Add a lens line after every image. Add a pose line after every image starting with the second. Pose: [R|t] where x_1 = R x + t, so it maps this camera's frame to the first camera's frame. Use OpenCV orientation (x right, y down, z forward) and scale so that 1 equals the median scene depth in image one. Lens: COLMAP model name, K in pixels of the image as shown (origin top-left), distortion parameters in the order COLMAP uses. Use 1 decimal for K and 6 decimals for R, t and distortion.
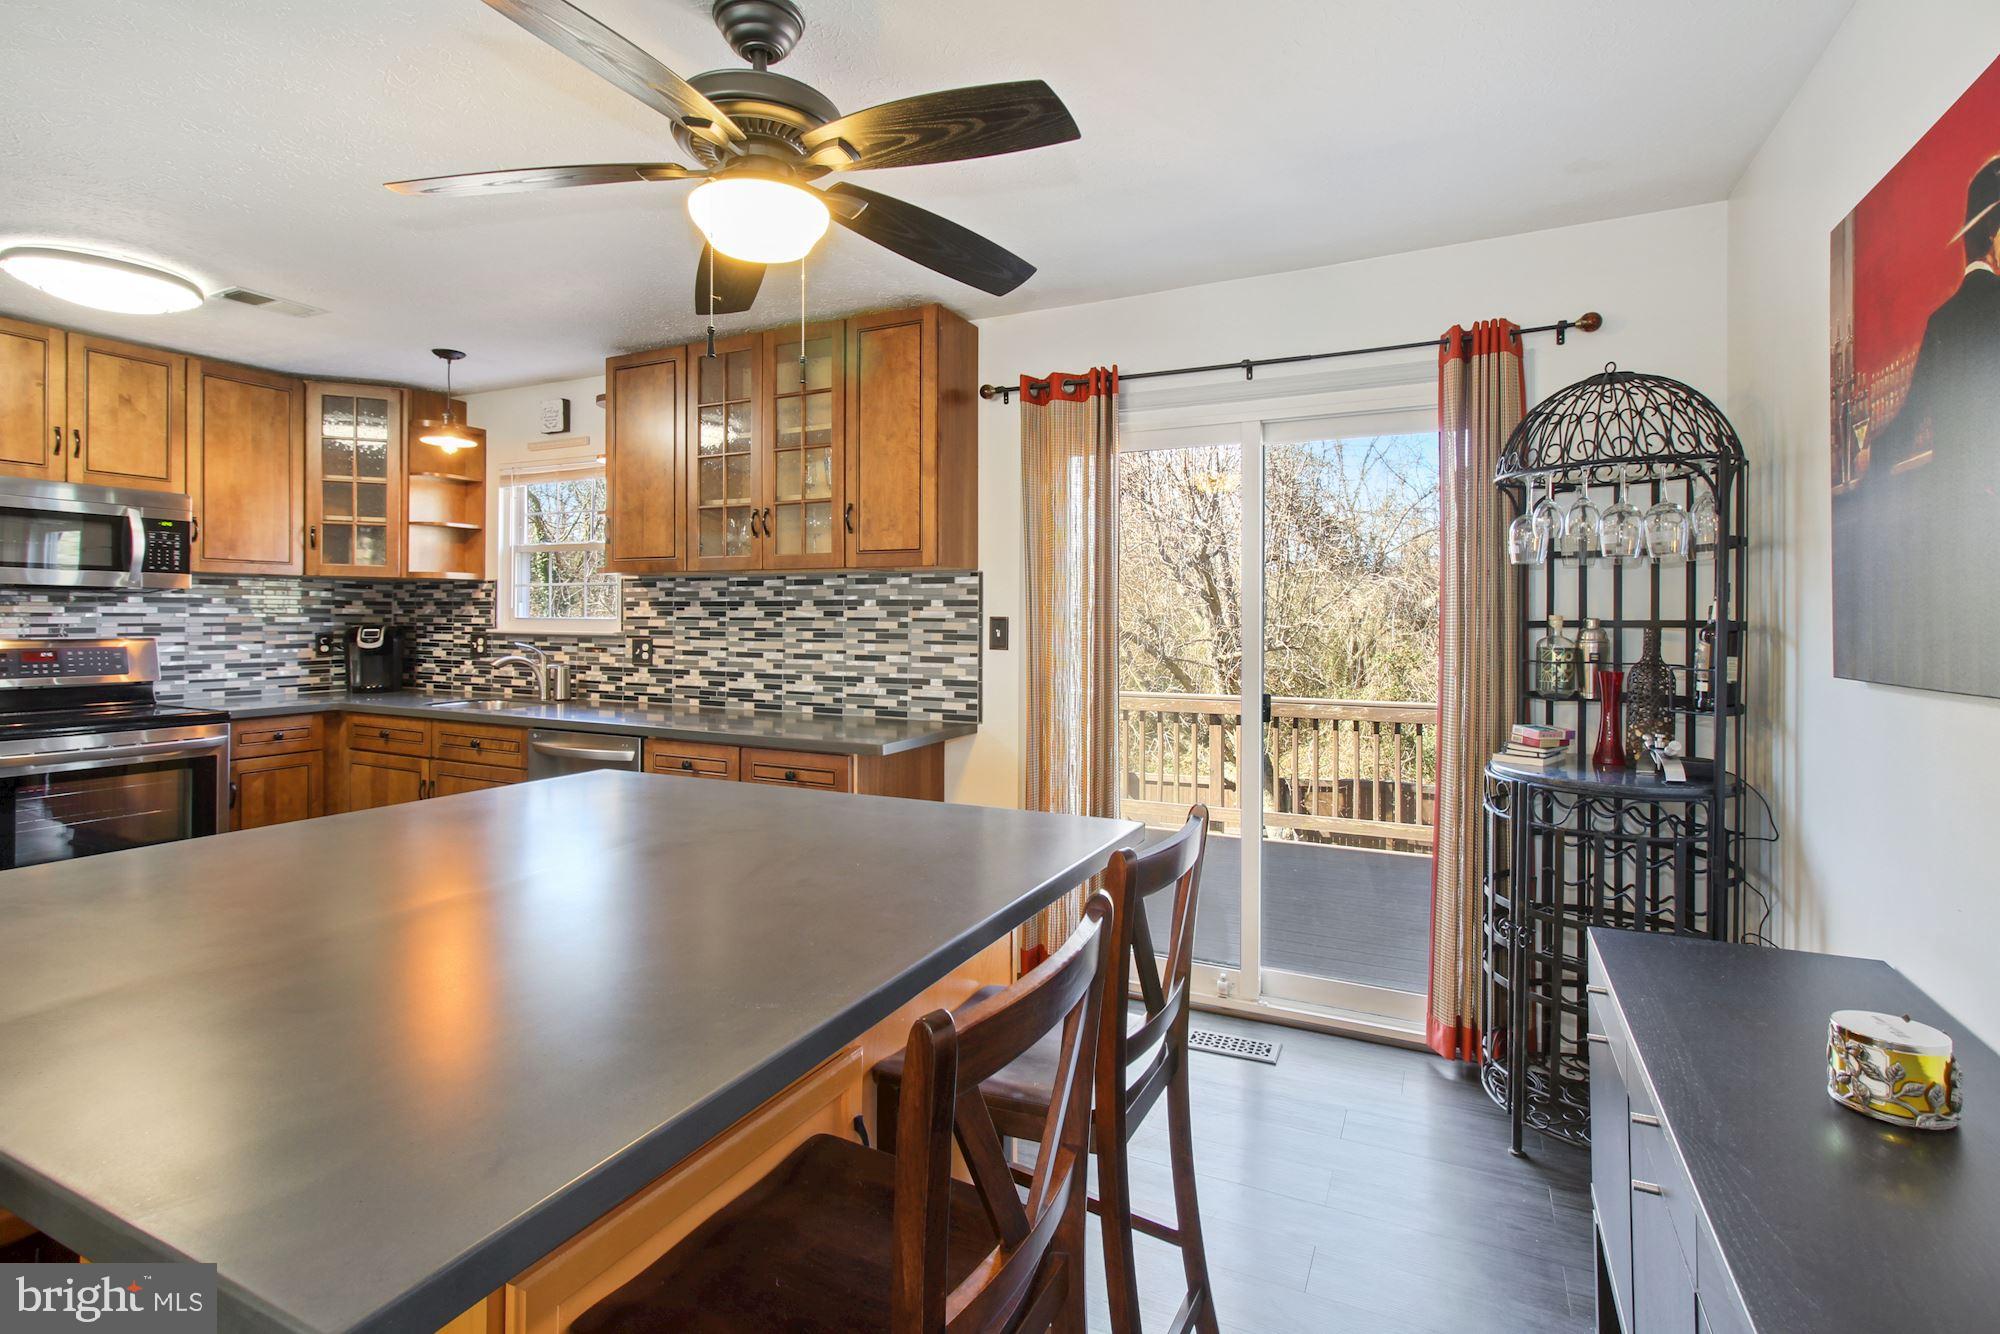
lens RADIAL K [[950.0, 0, 990.9], [0, 950.0, 622.0], [0, 0, 1]] dist [0.008477, -0.000747]
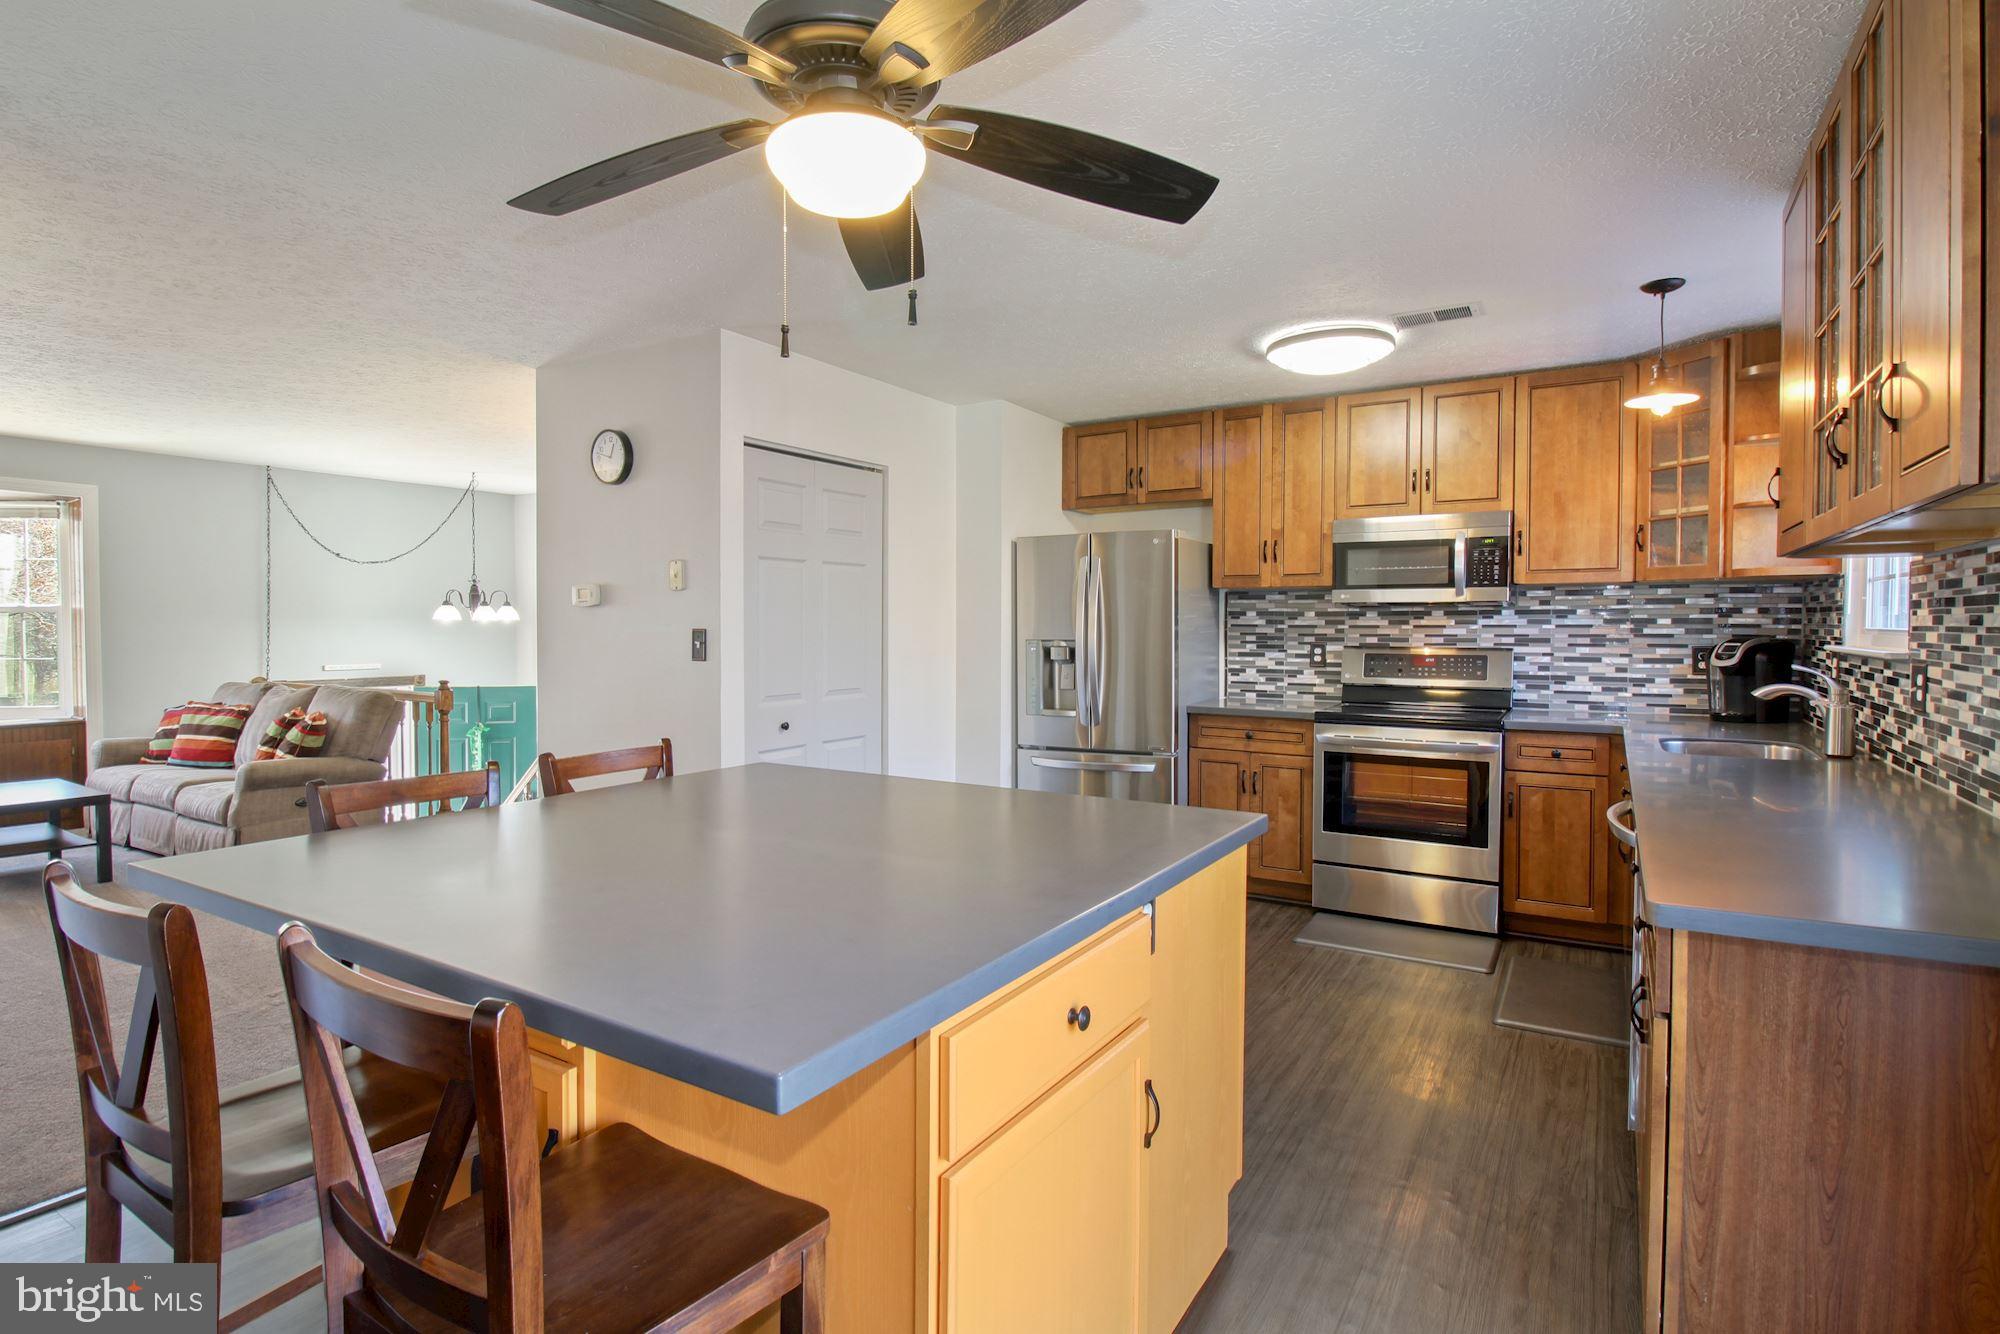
lens RADIAL K [[997.6, 0, 994.8], [0, 997.6, 655.7], [0, 0, 1]] dist [-0.018996, -0.000840]
pose [[-0.074561, 0.024605, -0.996913, 0.269661], [-0.005615, 0.999669, 0.025093, 0.000669], [0.997201, 0.007469, -0.074398, 0.503782]]
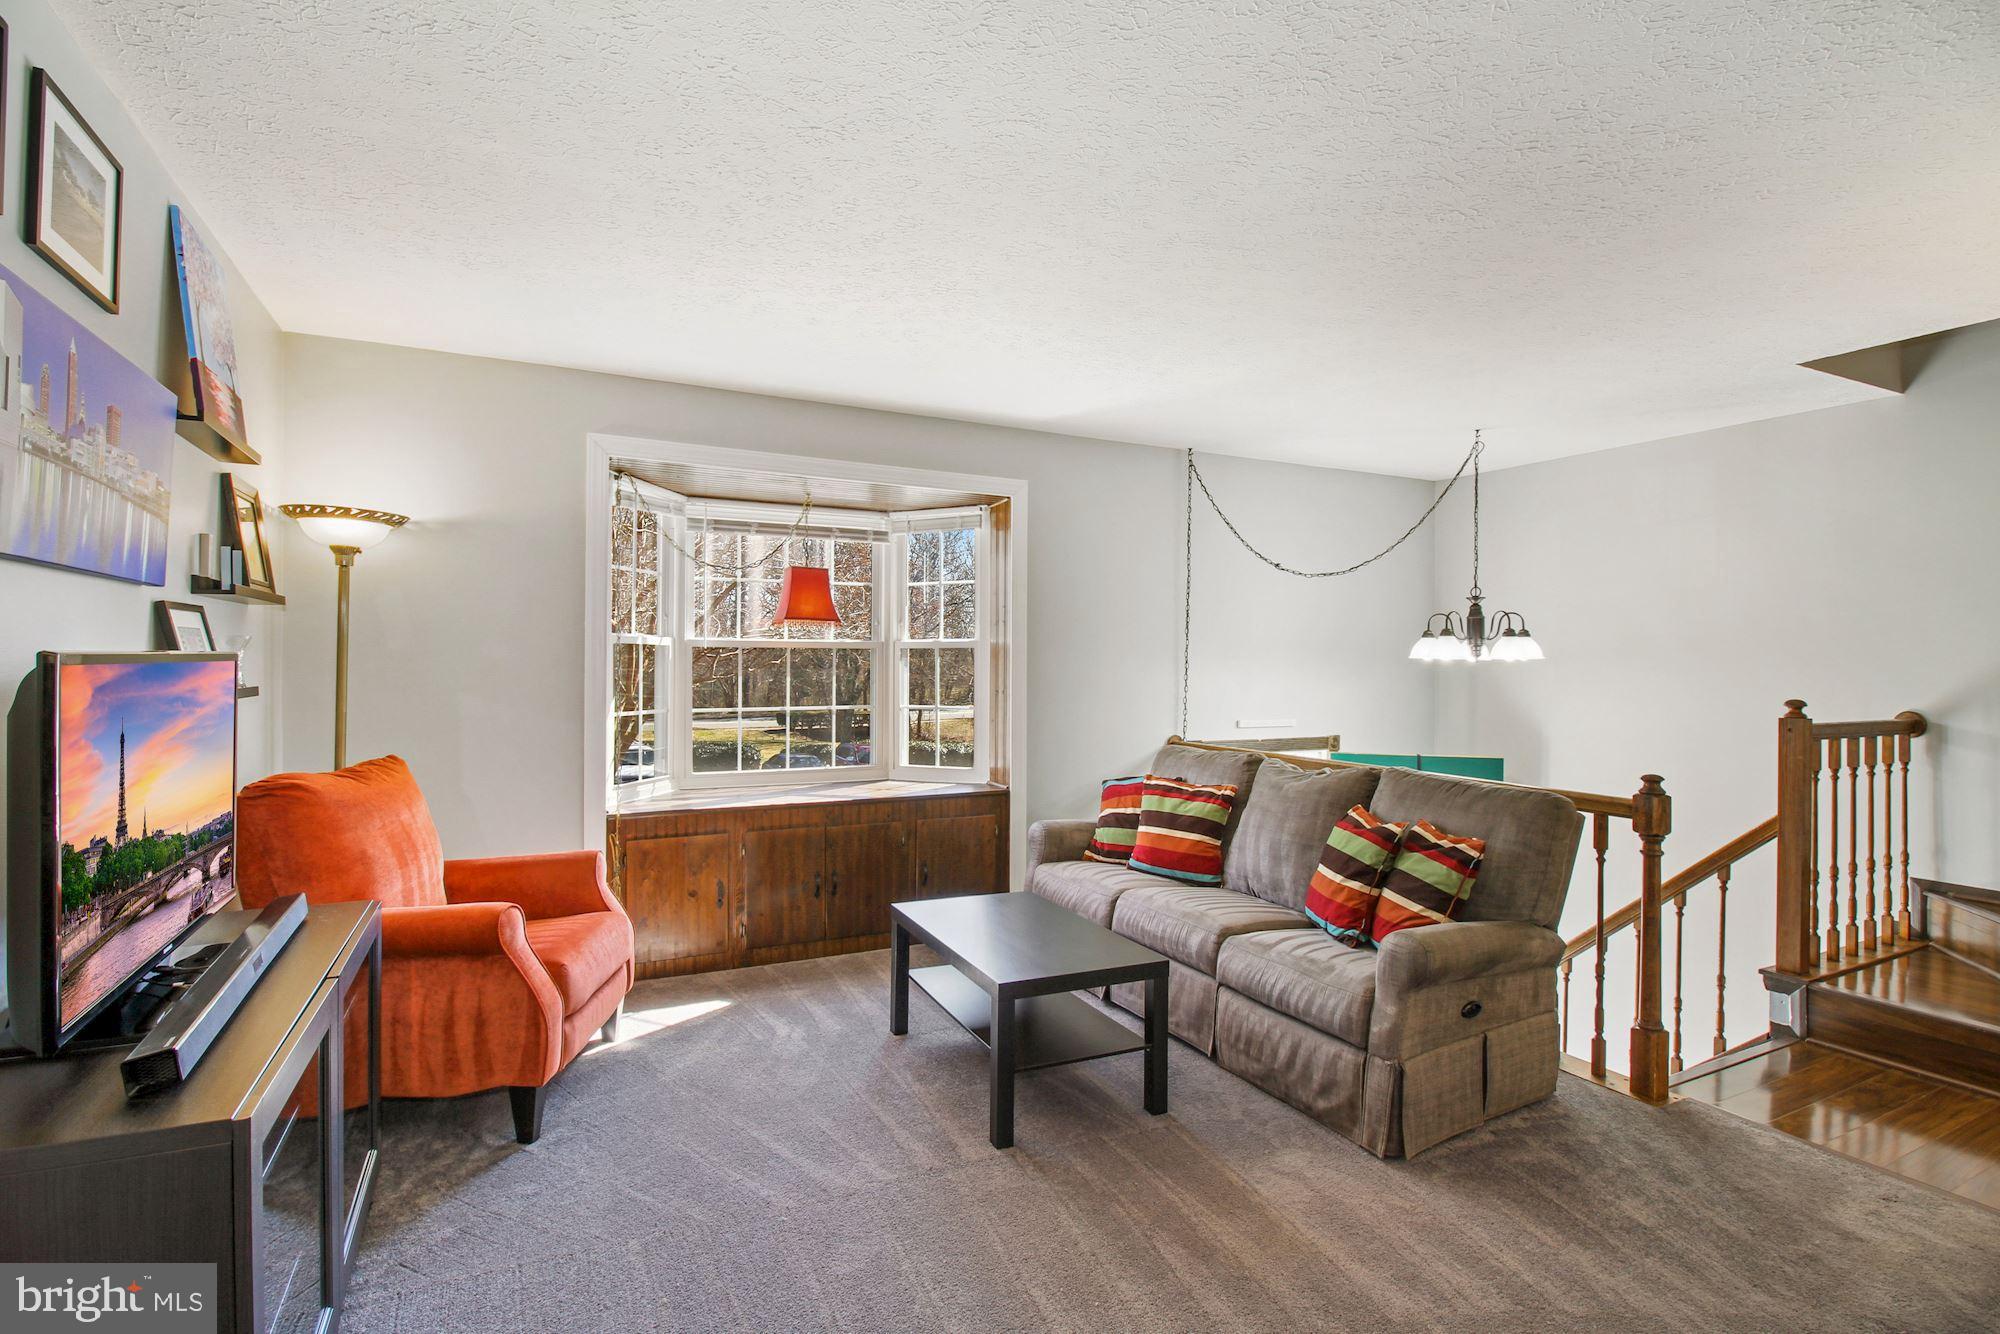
lens RADIAL K [[950.0, 0, 989.4], [0, 950.0, 669.0], [0, 0, 1]] dist [0.008477, -0.000747]
pose [[-0.594325, -0.003820, -0.804216, -0.198329], [-0.011340, 0.999929, 0.003631, 0.000460], [0.804145, 0.011278, -0.594326, -0.322194]]
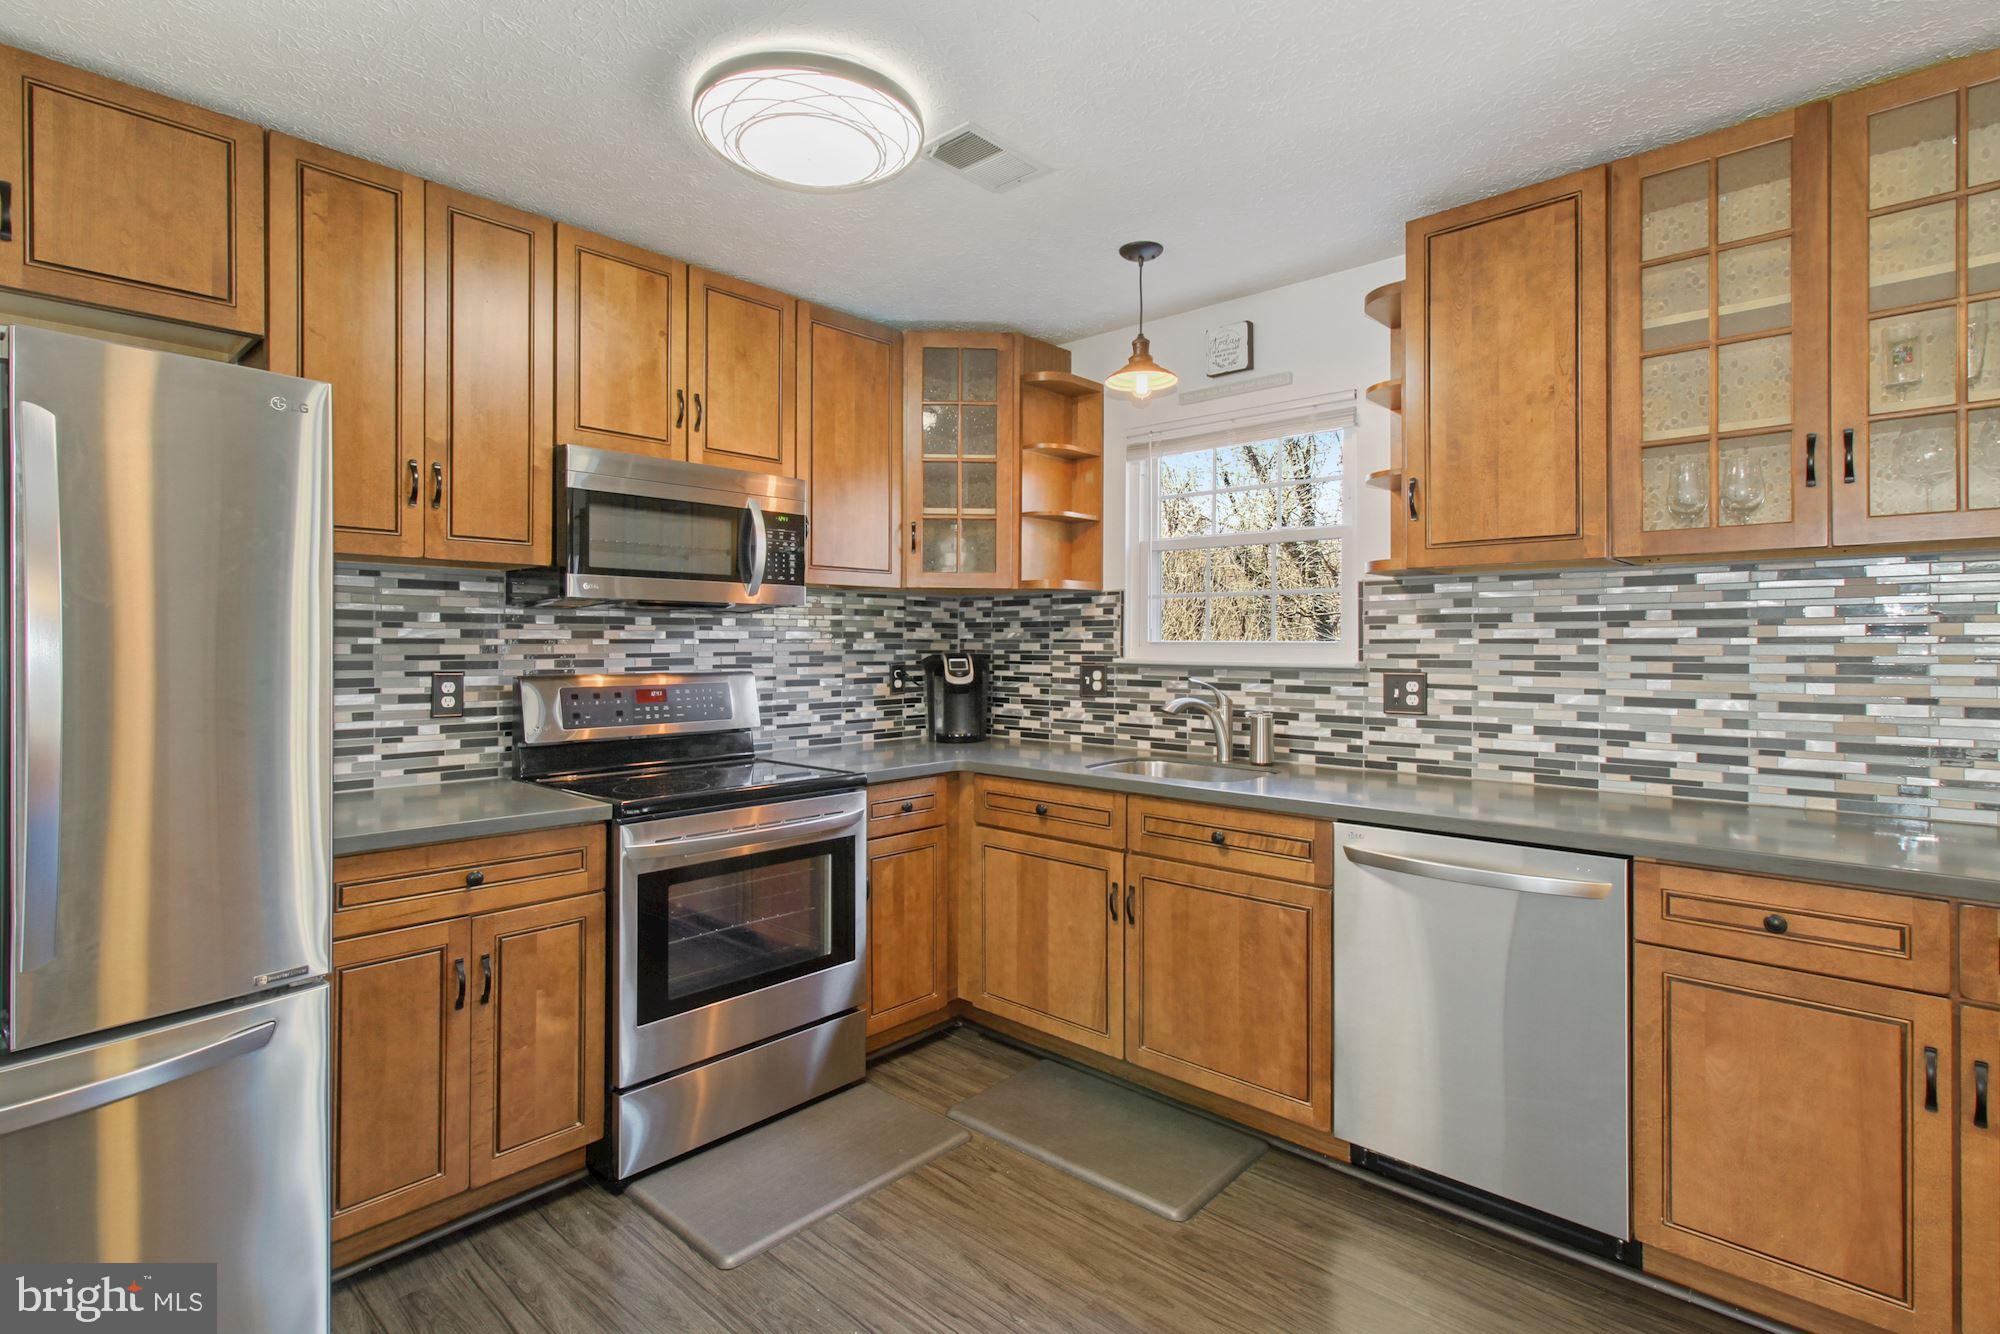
lens RADIAL K [[950.0, 0, 1009.5], [0, 950.0, 645.4], [0, 0, 1]] dist [0.008477, -0.000747]
pose [[0.961014, -0.005680, -0.276443, -0.459202], [0.004329, 0.999976, -0.005495, 0.000995], [0.276467, 0.004084, 0.961015, 0.316362]]
